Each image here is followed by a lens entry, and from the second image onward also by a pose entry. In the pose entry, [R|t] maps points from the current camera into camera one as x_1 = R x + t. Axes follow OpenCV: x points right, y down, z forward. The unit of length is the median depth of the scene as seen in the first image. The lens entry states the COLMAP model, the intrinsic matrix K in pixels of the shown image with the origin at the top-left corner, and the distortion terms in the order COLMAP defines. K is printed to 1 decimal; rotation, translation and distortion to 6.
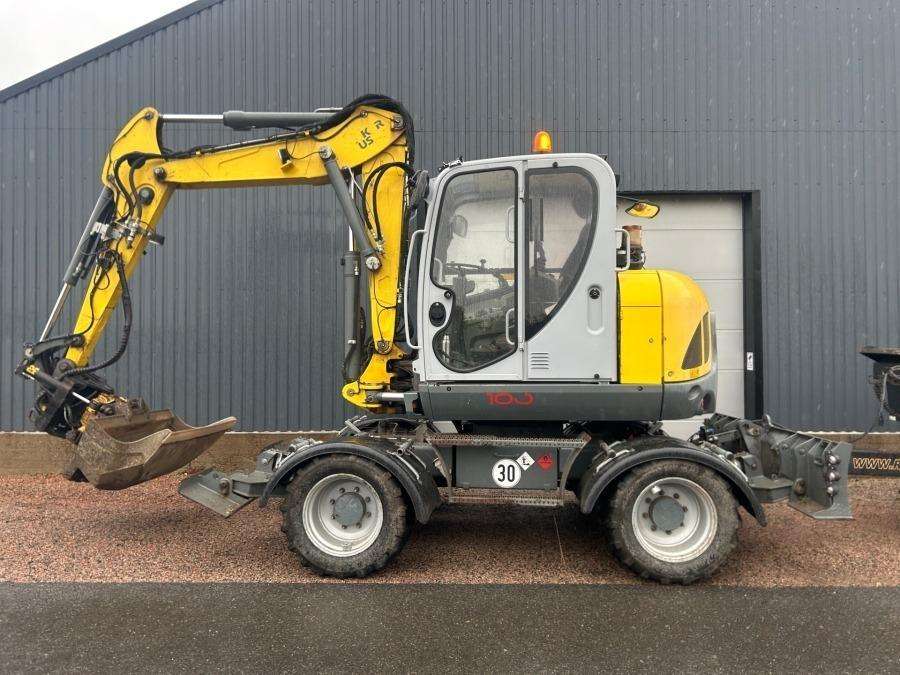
lens RADIAL K [[670.4, 0, 453.9], [0, 670.4, 336.7], [0, 0, 1]] dist [0.060648, -0.075079]
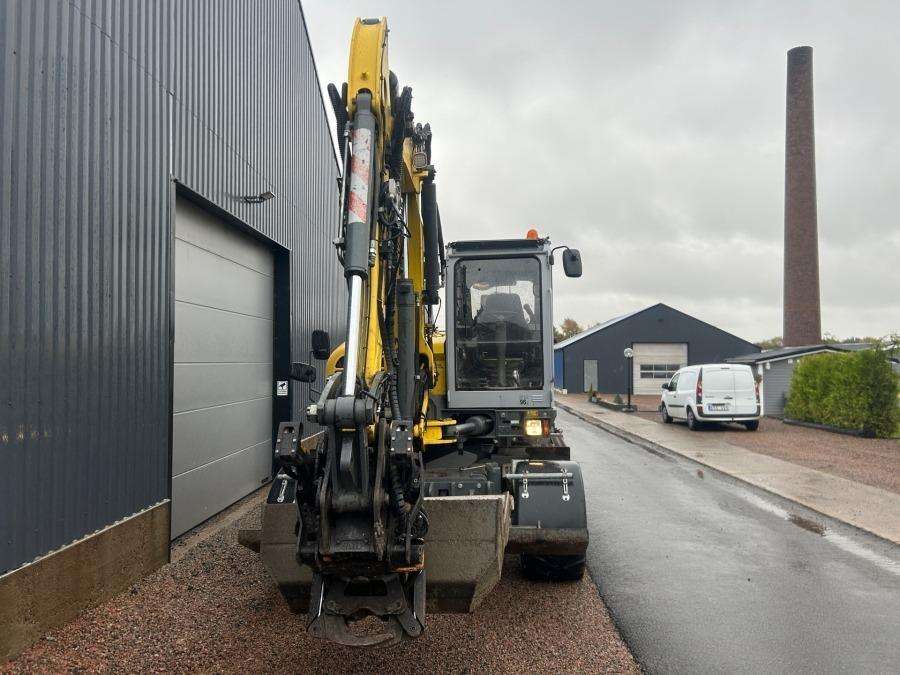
lens RADIAL K [[670.4, 0, 445.2], [0, 670.4, 337.9], [0, 0, 1]] dist [0.060648, -0.075079]
pose [[0.049273, 0.040107, 0.997980, -1.316171], [-0.004494, 0.999192, -0.039934, -0.012181], [-0.998775, -0.002517, 0.049414, 1.119023]]
